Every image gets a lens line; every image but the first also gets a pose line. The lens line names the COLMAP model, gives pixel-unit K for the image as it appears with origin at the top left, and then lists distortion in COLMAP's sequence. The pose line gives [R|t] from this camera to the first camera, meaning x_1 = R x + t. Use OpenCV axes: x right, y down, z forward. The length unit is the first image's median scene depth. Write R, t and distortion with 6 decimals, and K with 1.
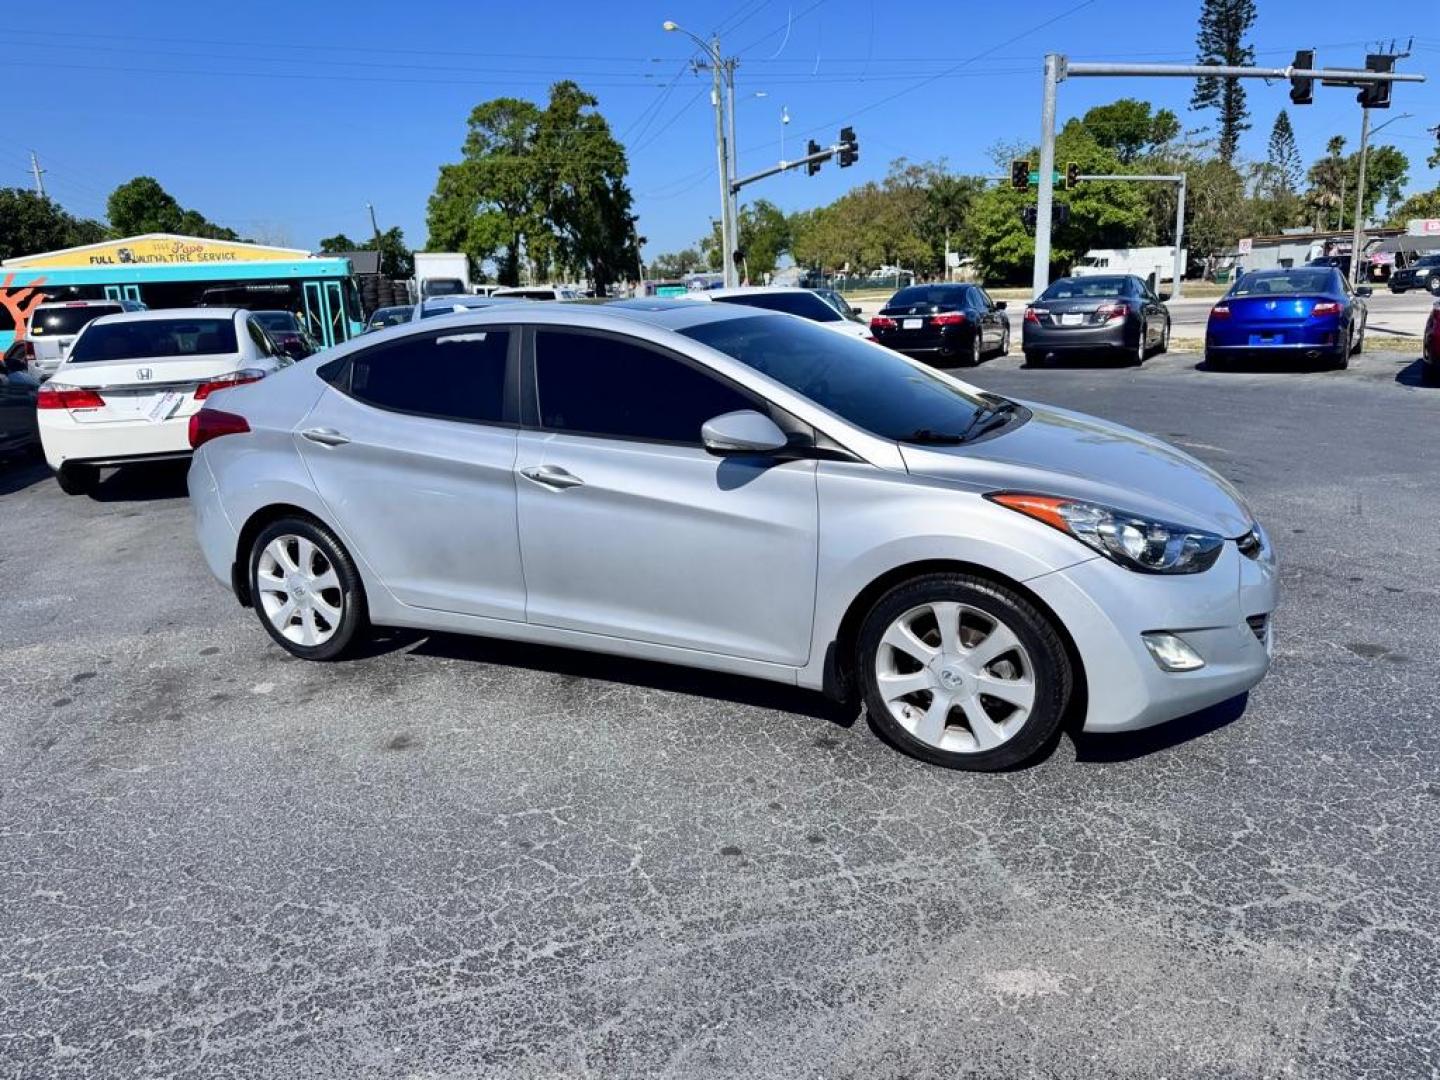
lens RADIAL K [[1029.0, 0, 721.6], [0, 1029.0, 537.6], [0, 0, 1]] dist [0.017193, -0.021256]
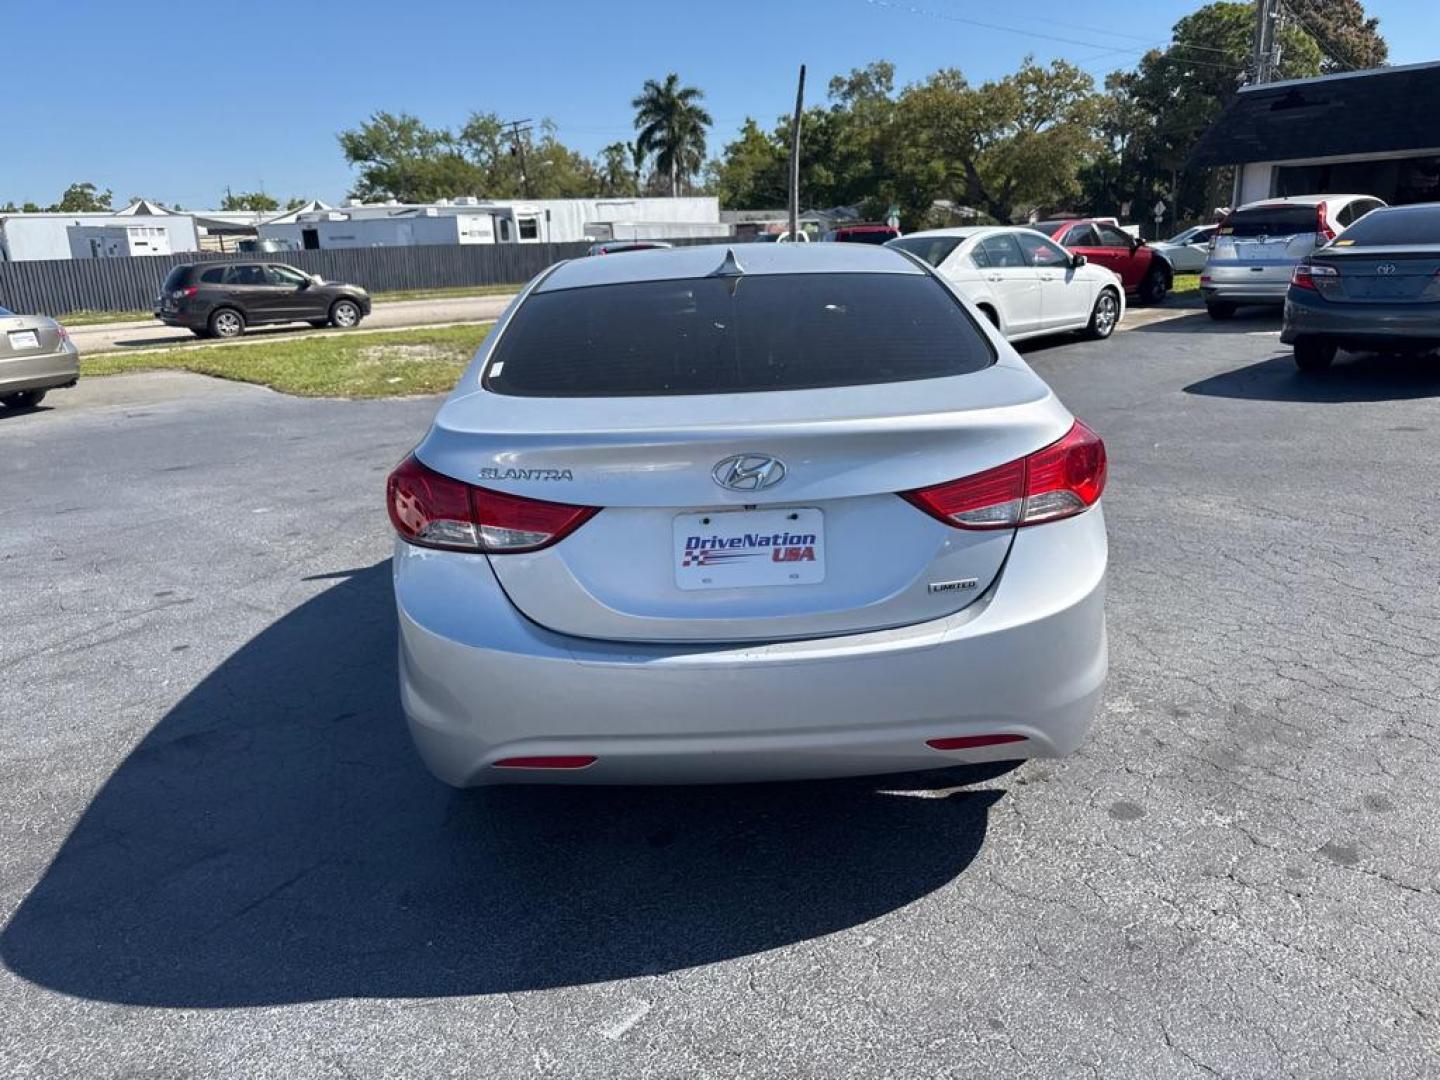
lens RADIAL K [[1029.0, 0, 741.1], [0, 1029.0, 540.6], [0, 0, 1]] dist [0.017193, -0.021256]
pose [[-0.470283, -0.185672, 0.862763, -0.954097], [0.263988, 0.903258, 0.338283, -0.312446], [-0.842107, 0.386848, -0.375772, 1.476394]]
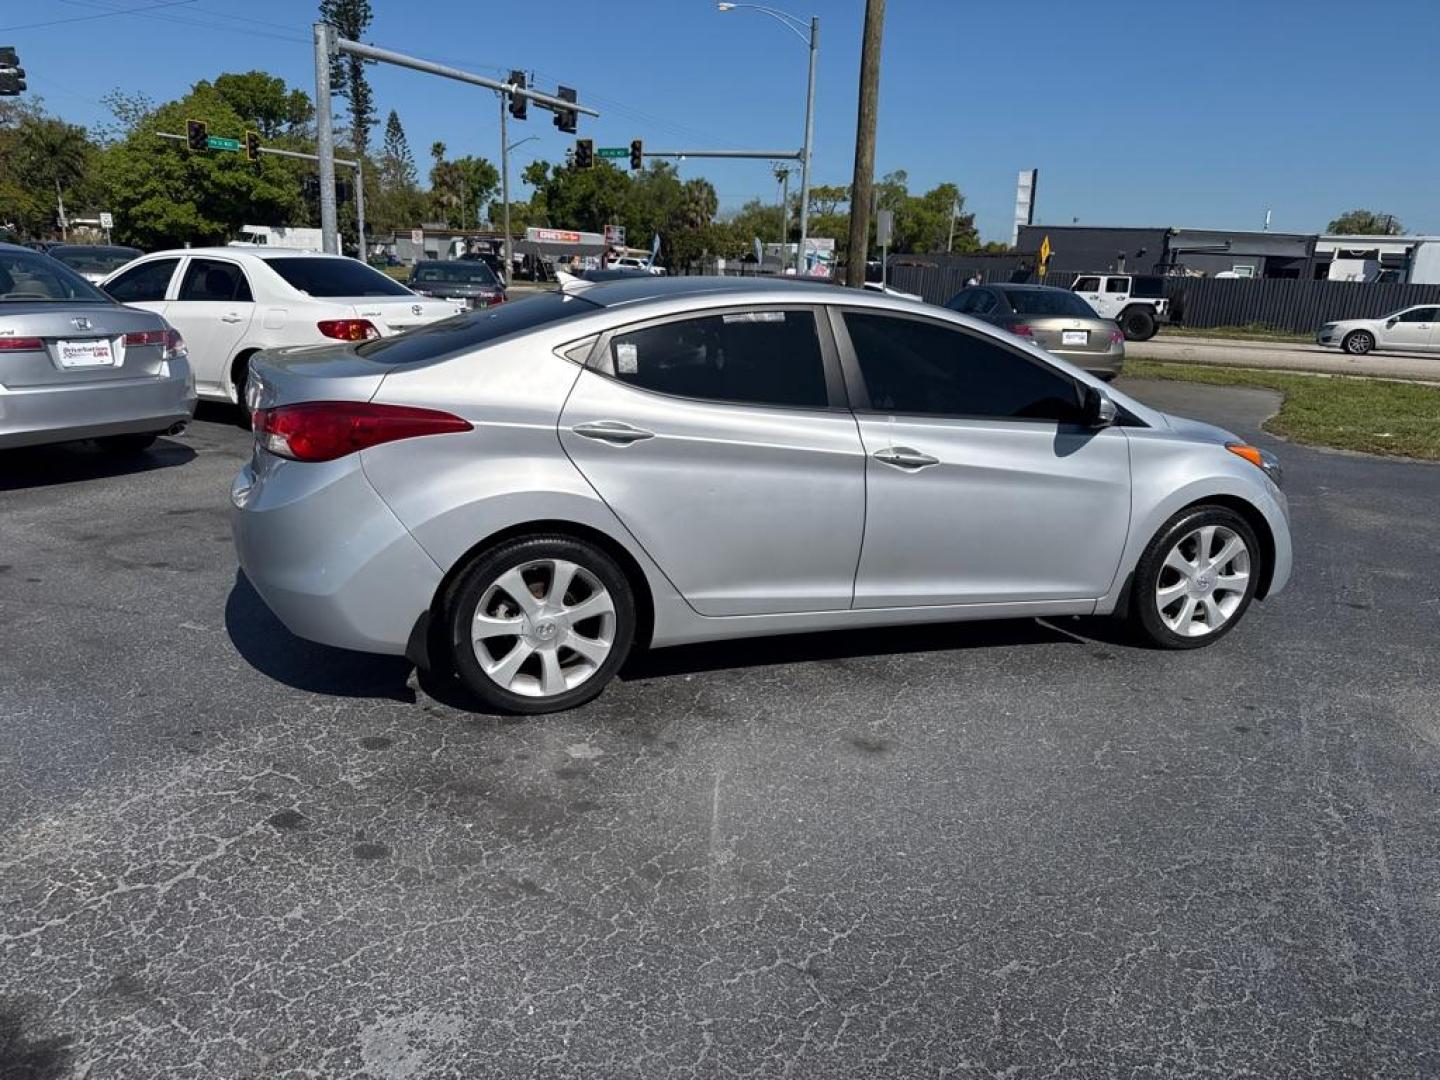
lens RADIAL K [[1029.0, 0, 707.7], [0, 1029.0, 544.9], [0, 0, 1]] dist [0.017193, -0.021256]
pose [[0.701070, -0.118778, 0.703131, -0.896695], [0.101150, 0.992624, 0.066828, -0.053617], [-0.705882, 0.024271, 0.707913, 0.365318]]
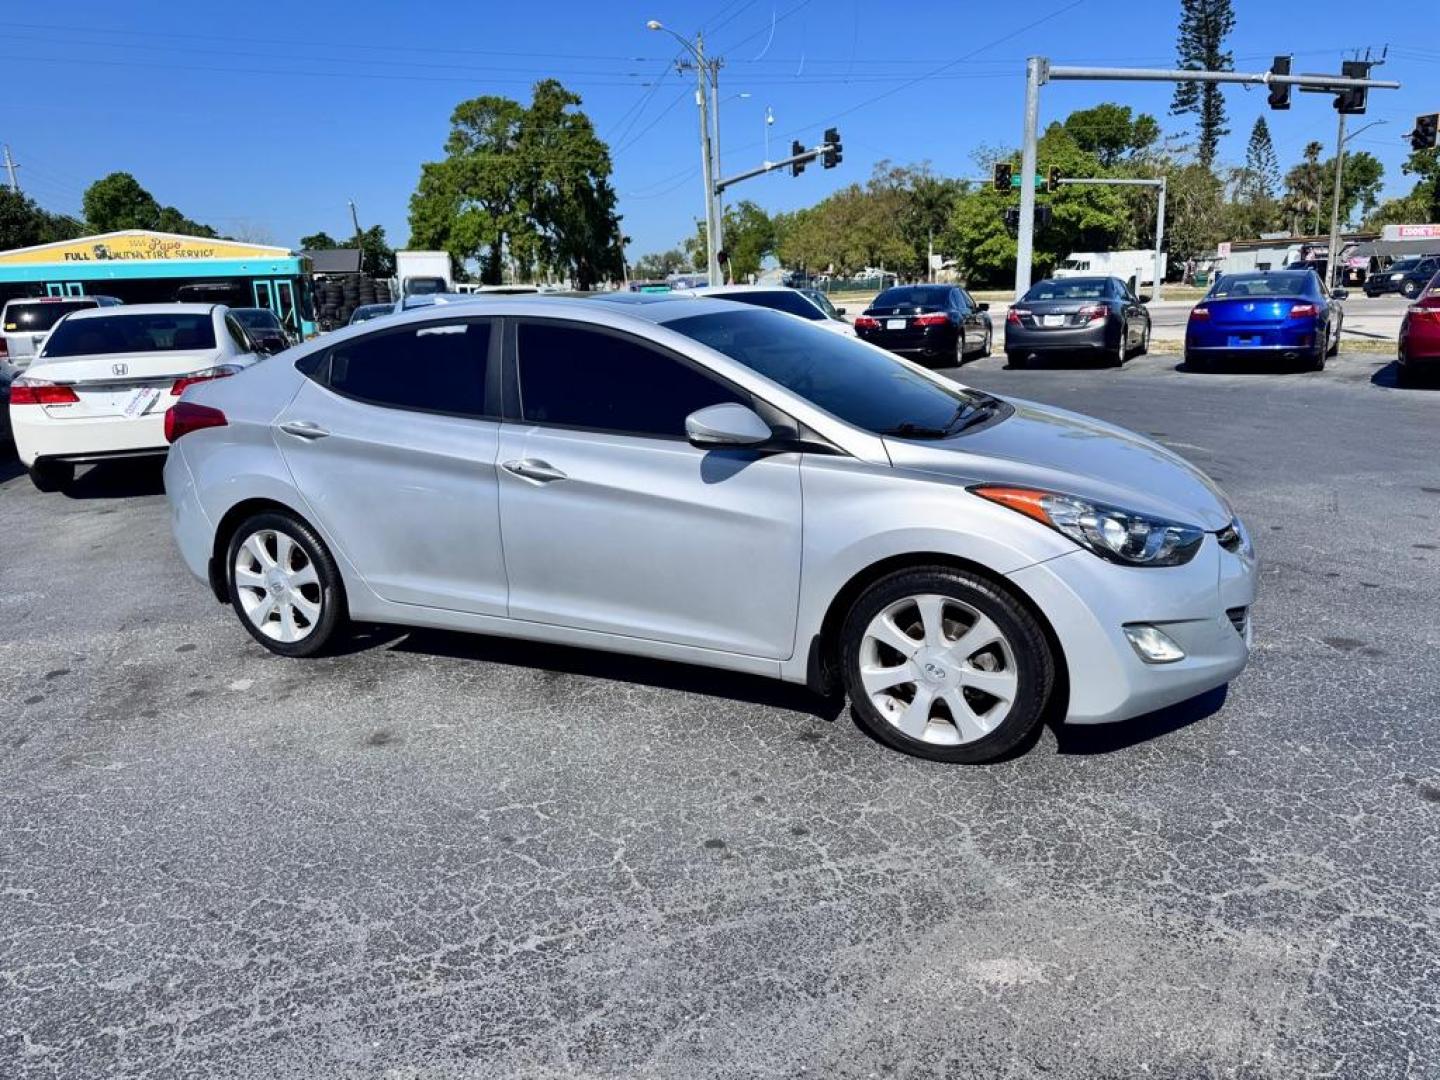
lens RADIAL K [[1029.0, 0, 729.2], [0, 1029.0, 539.3], [0, 0, 1]] dist [0.017193, -0.021256]
pose [[0.999745, 0.000296, 0.022586, 0.000521], [-0.000310, 1.000000, 0.000615, 0.005953], [-0.022586, -0.000622, 0.999745, 0.002570]]
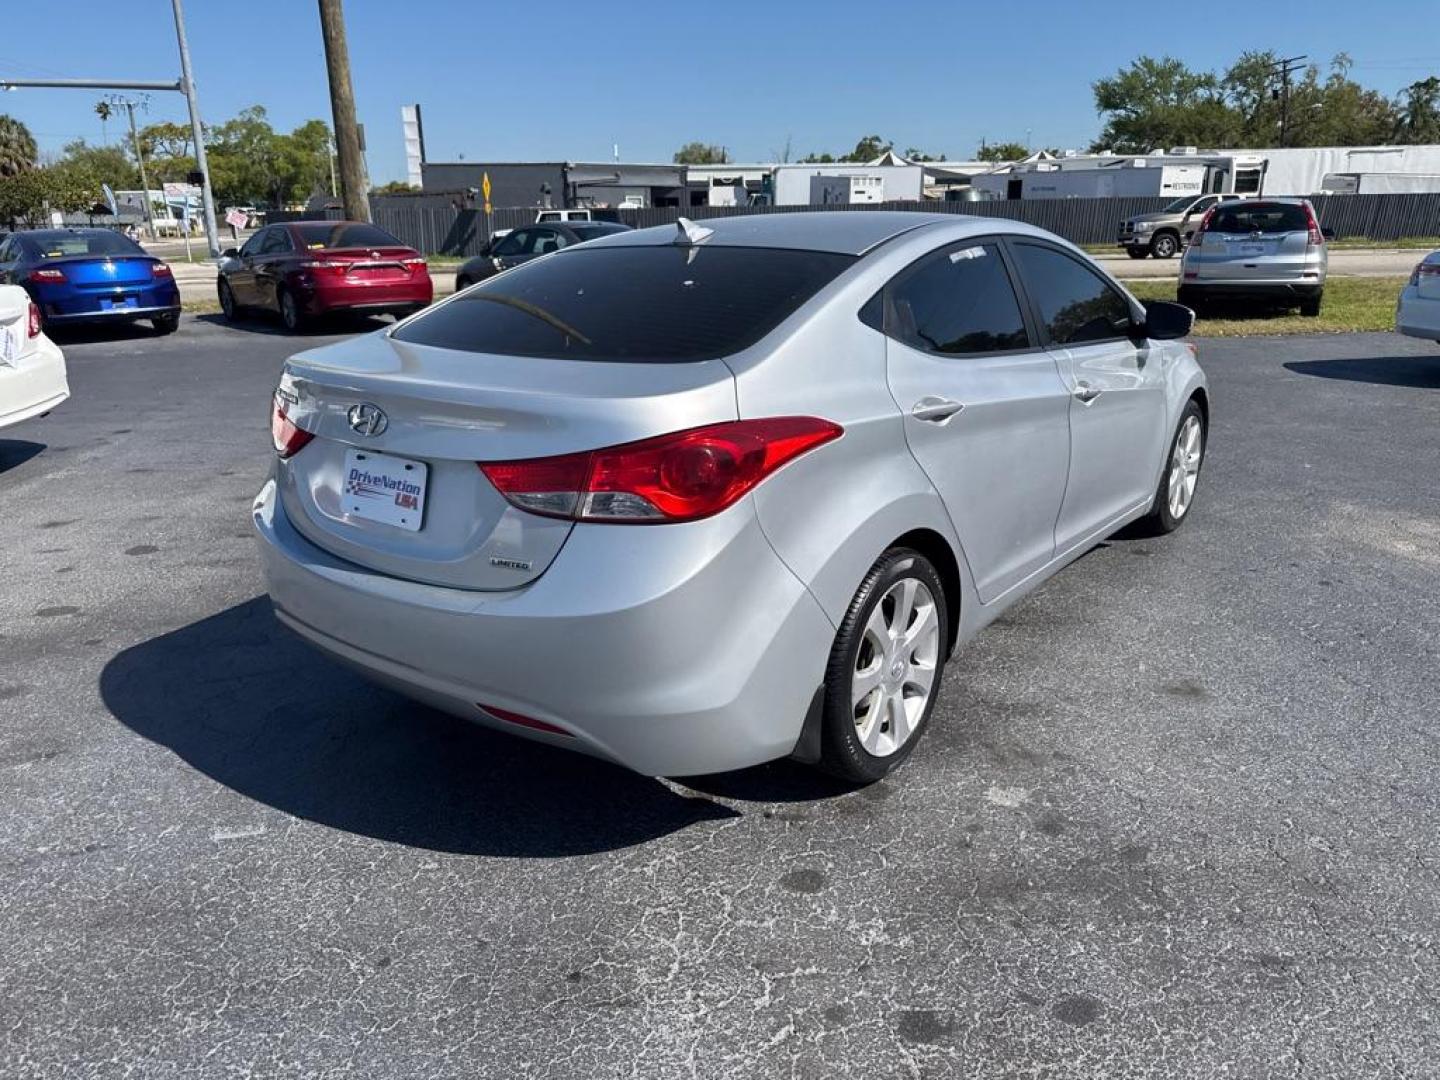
lens RADIAL K [[1029.0, 0, 733.5], [0, 1029.0, 539.2], [0, 0, 1]] dist [0.017193, -0.021256]
pose [[0.182751, -0.256902, 0.949001, -1.036736], [0.236361, 0.948428, 0.211231, -0.184561], [-0.954325, 0.185704, 0.234048, 0.967744]]
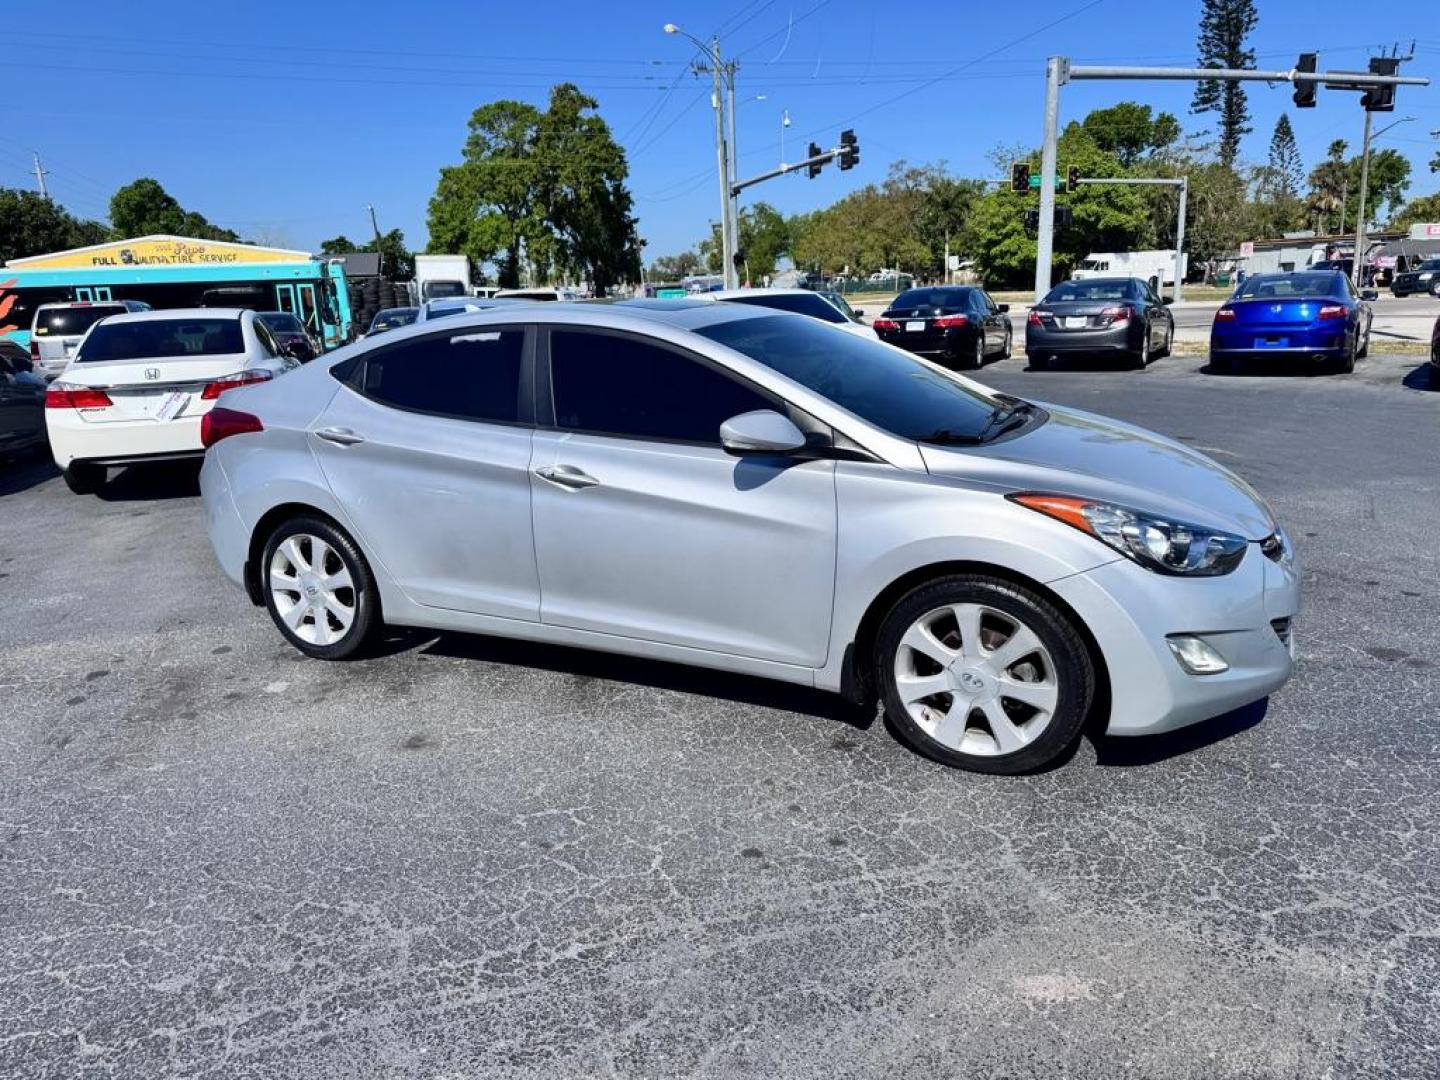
lens RADIAL K [[1029.0, 0, 711.5], [0, 1029.0, 536.9], [0, 0, 1]] dist [0.017193, -0.021256]
pose [[0.999967, 0.004008, -0.007096, -0.015918], [-0.004031, 0.999987, -0.003151, 0.001735], [0.007084, 0.003179, 0.999970, 0.003443]]
